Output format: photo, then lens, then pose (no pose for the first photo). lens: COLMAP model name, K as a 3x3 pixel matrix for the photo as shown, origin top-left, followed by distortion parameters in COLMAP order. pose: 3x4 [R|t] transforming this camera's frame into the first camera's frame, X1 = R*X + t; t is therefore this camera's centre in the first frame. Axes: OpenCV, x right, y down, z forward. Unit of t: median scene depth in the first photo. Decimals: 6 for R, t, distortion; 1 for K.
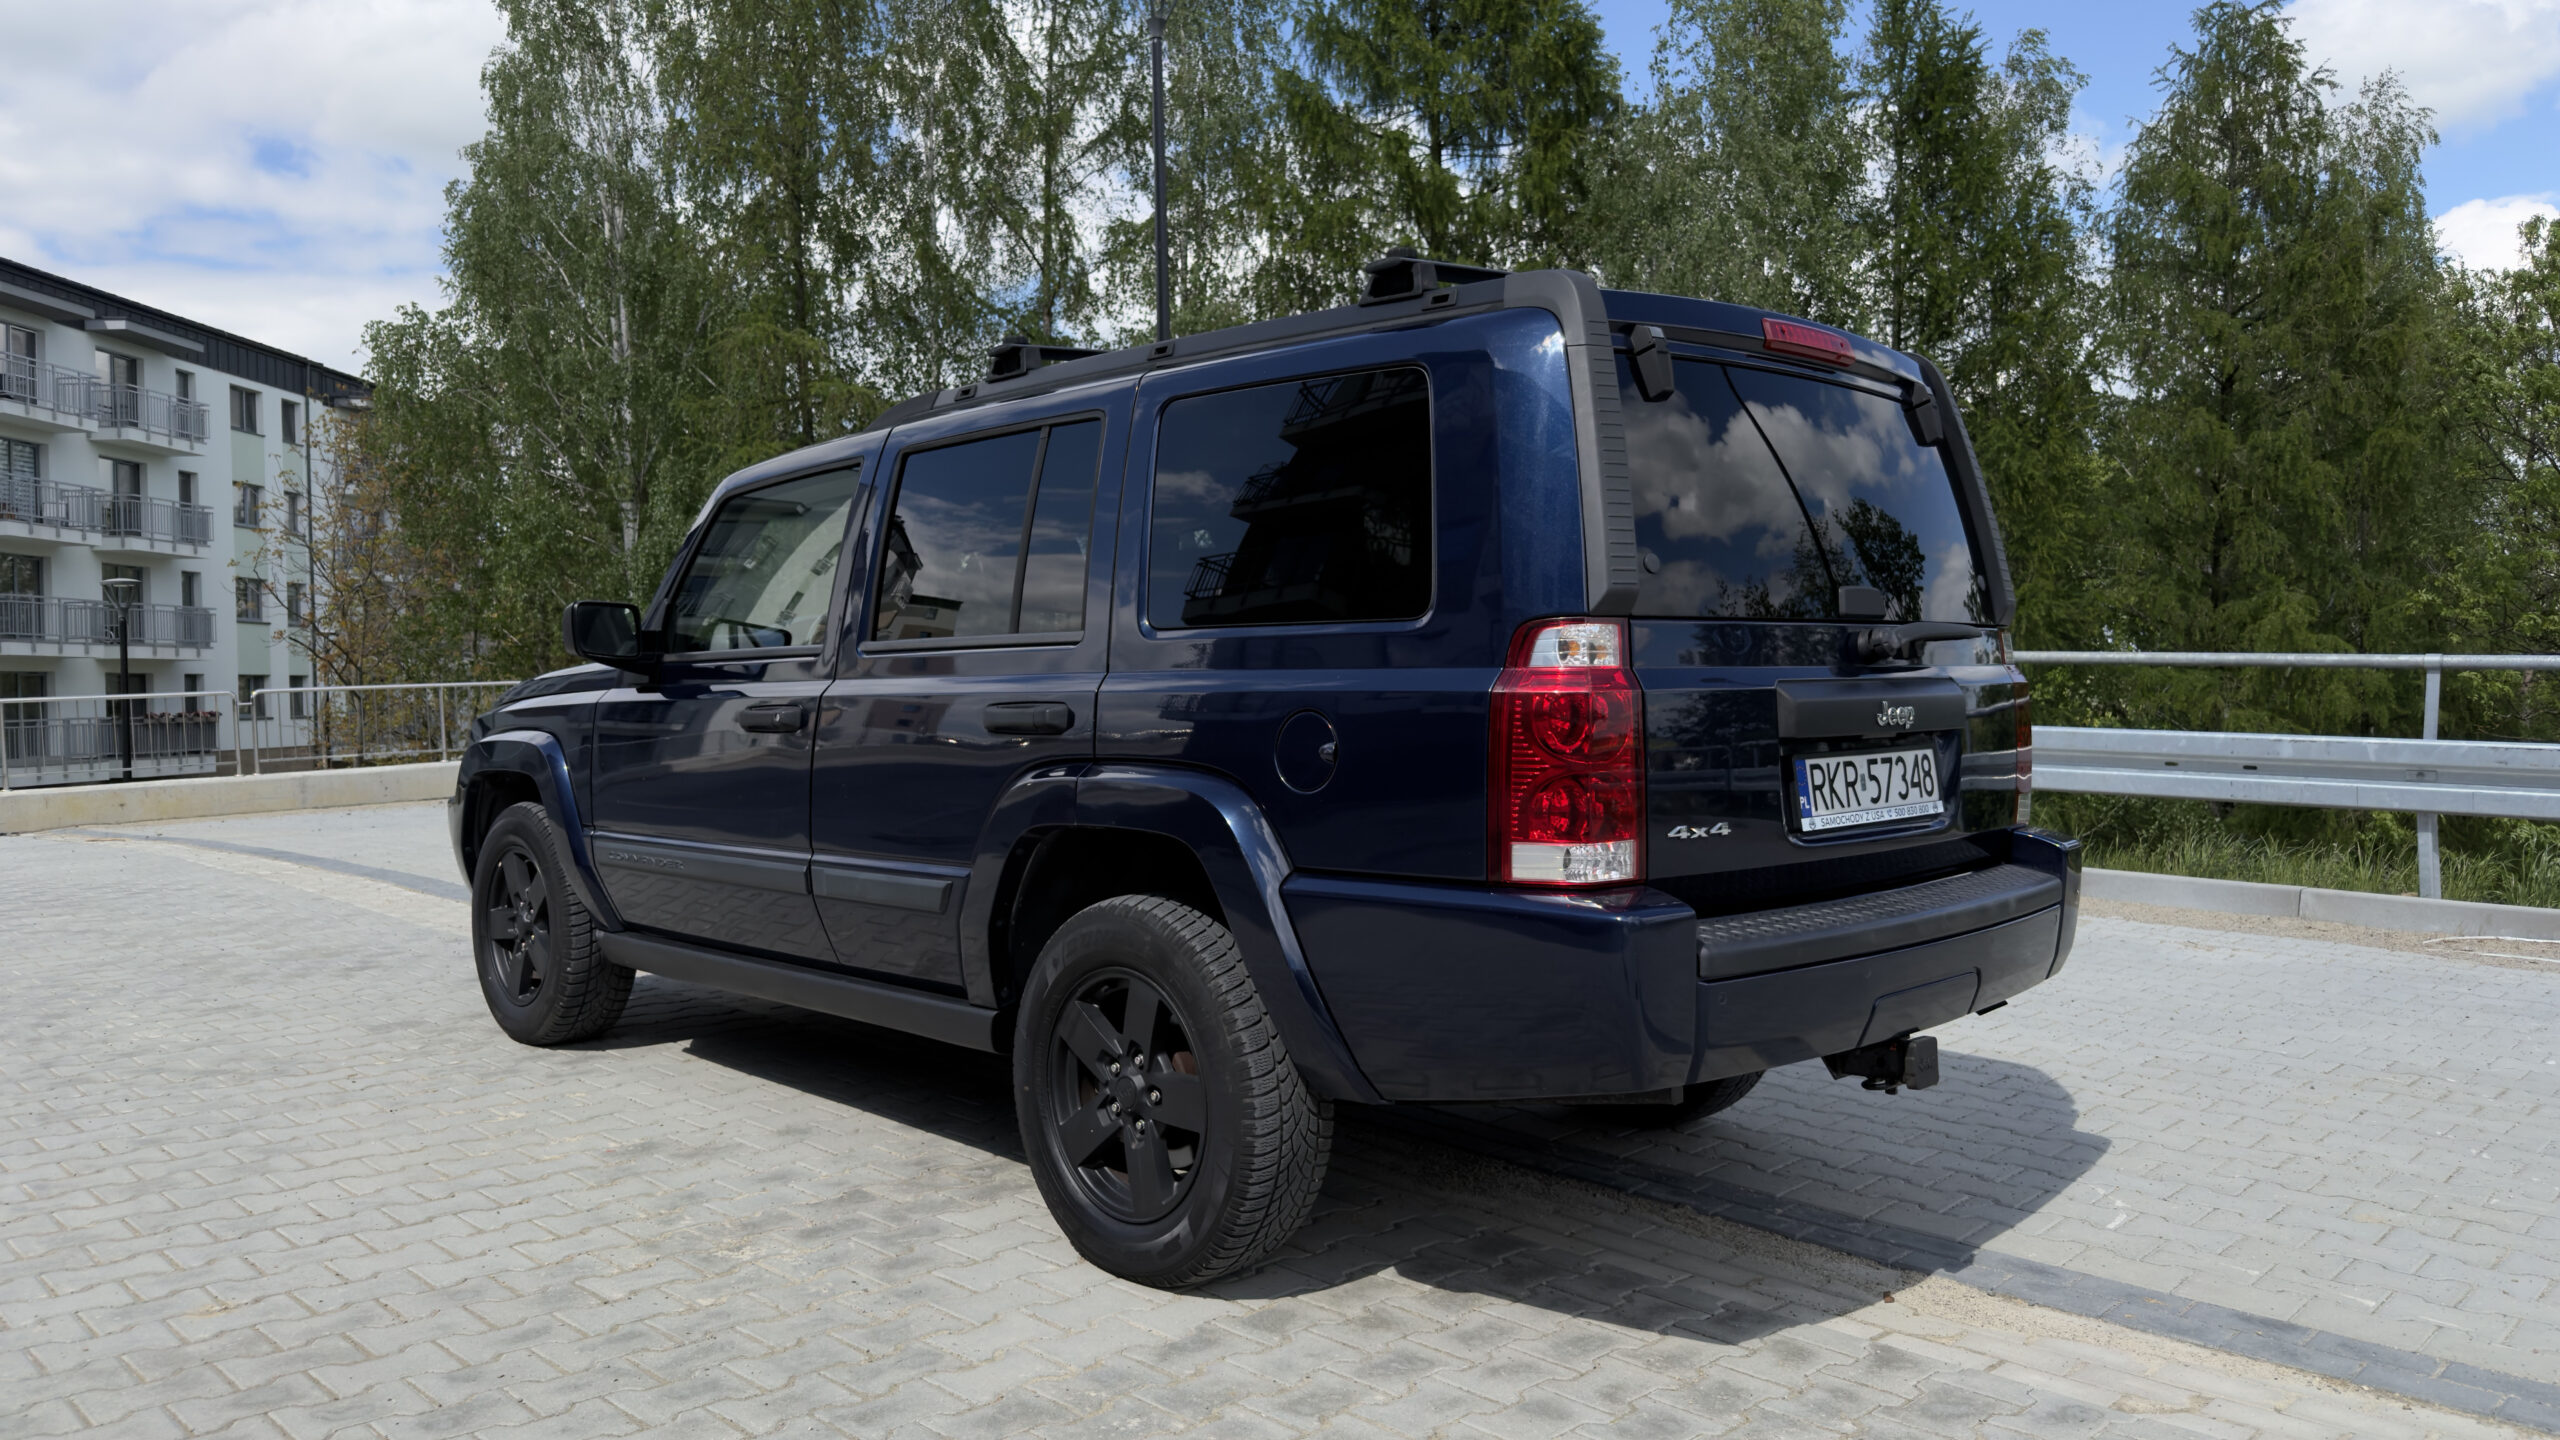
lens RADIAL K [[1805.7, 0, 1283.1], [0, 1805.7, 724.2], [0, 0, 1]] dist [0.022309, -0.034164]
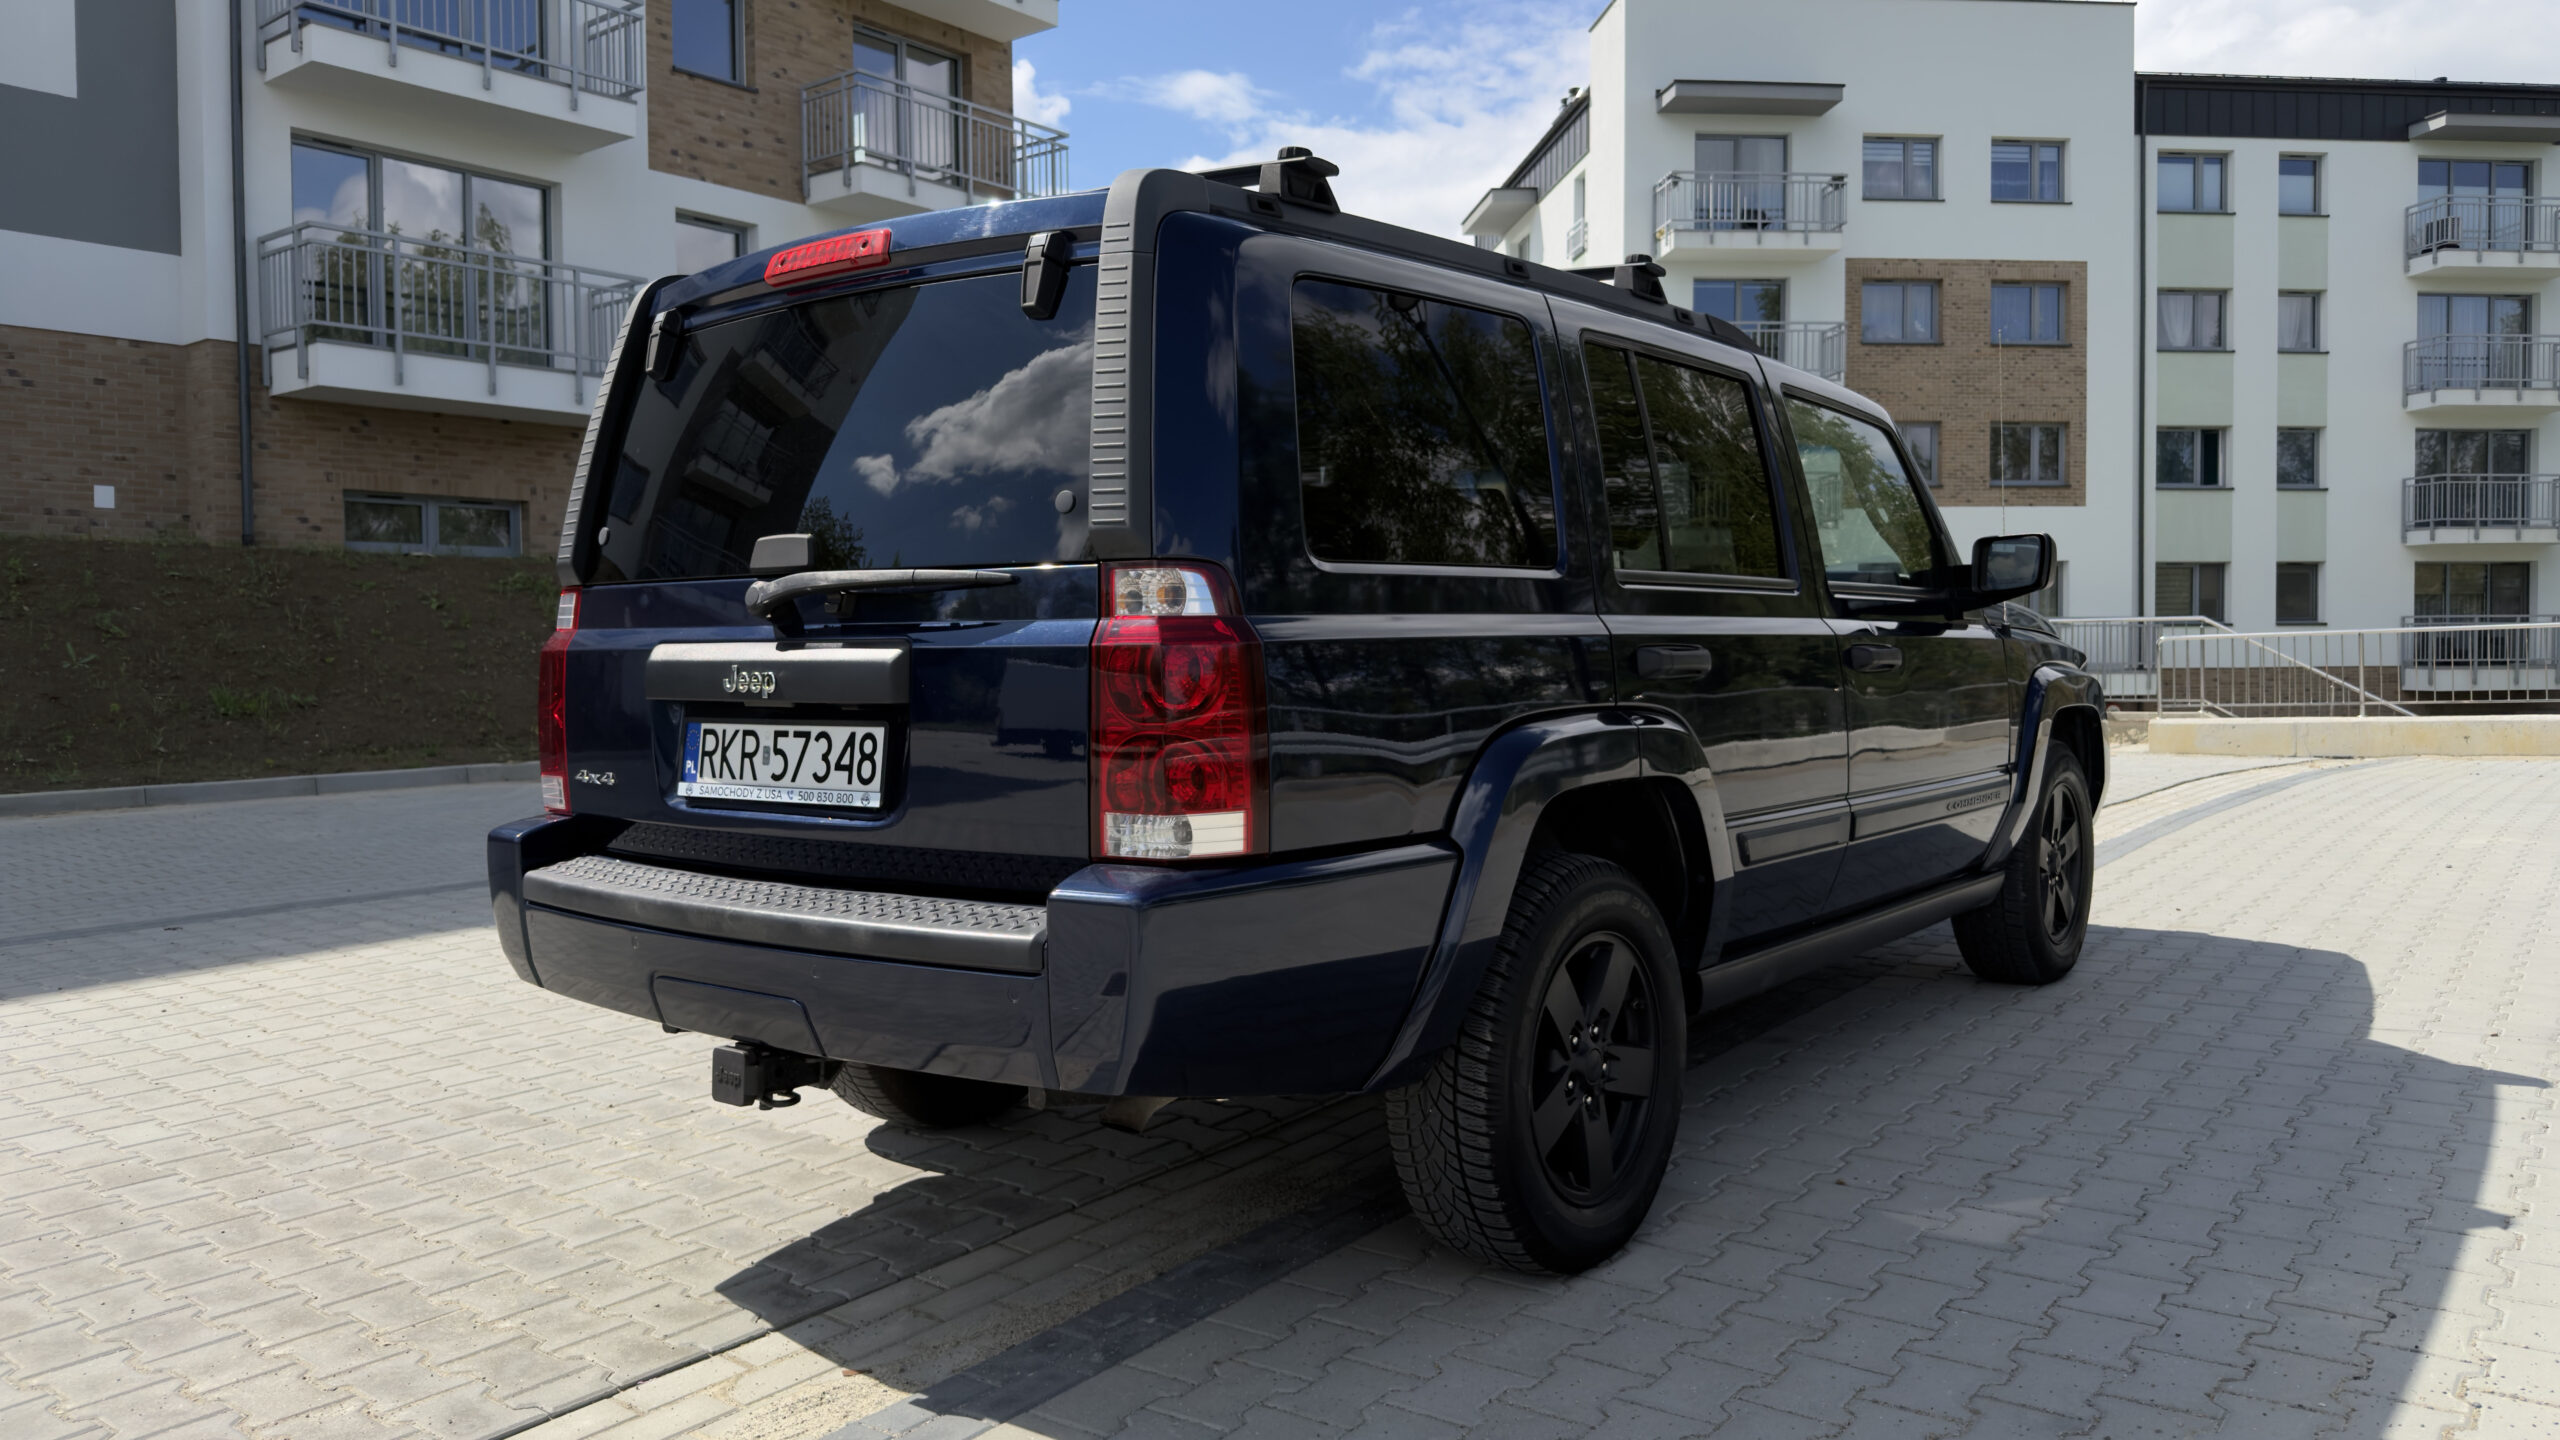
lens RADIAL K [[1805.7, 0, 1322.8], [0, 1805.7, 698.0], [0, 0, 1]] dist [0.022309, -0.034164]
pose [[0.133090, 0.039882, -0.990301, 1.229465], [-0.009843, 0.999194, 0.038917, -0.033316], [0.991055, 0.004568, 0.133375, 1.143541]]
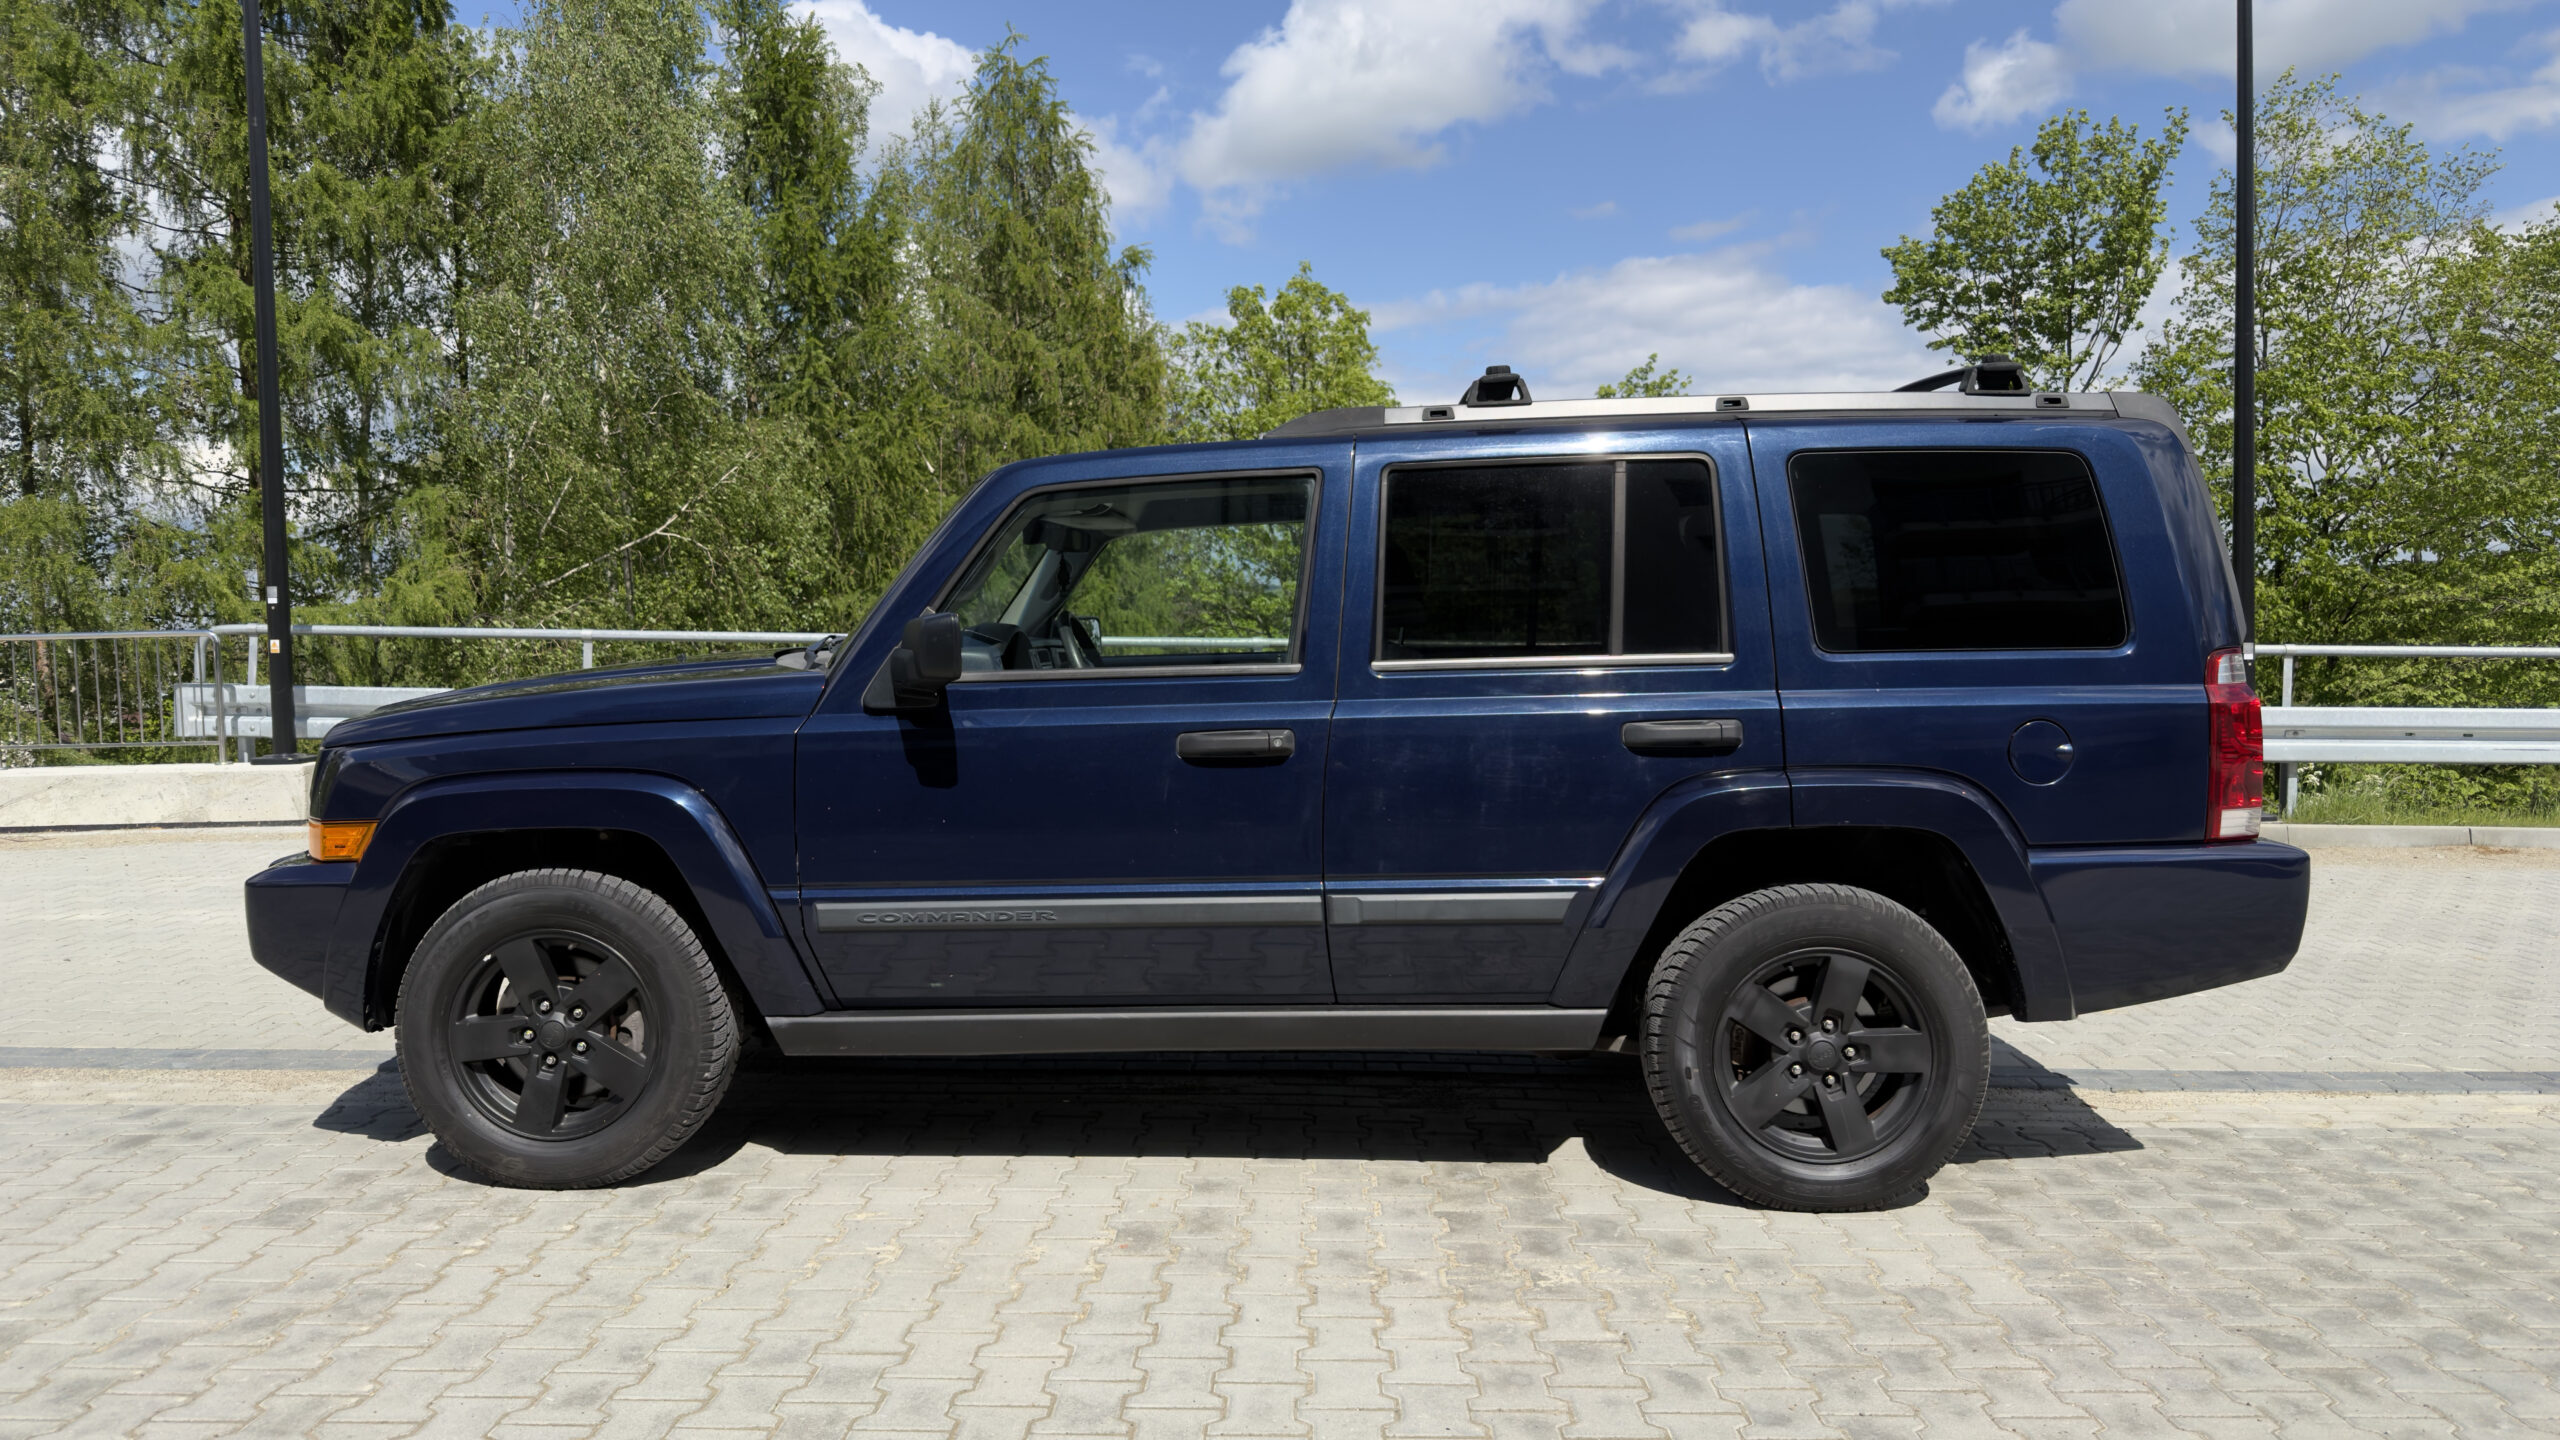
lens RADIAL K [[1805.7, 0, 1271.6], [0, 1805.7, 719.8], [0, 0, 1]] dist [0.022309, -0.034164]
pose [[0.729709, -0.041836, 0.682477, -1.174835], [0.027362, 0.999114, 0.031990, -0.059843], [-0.683210, -0.004670, 0.730207, 0.405279]]
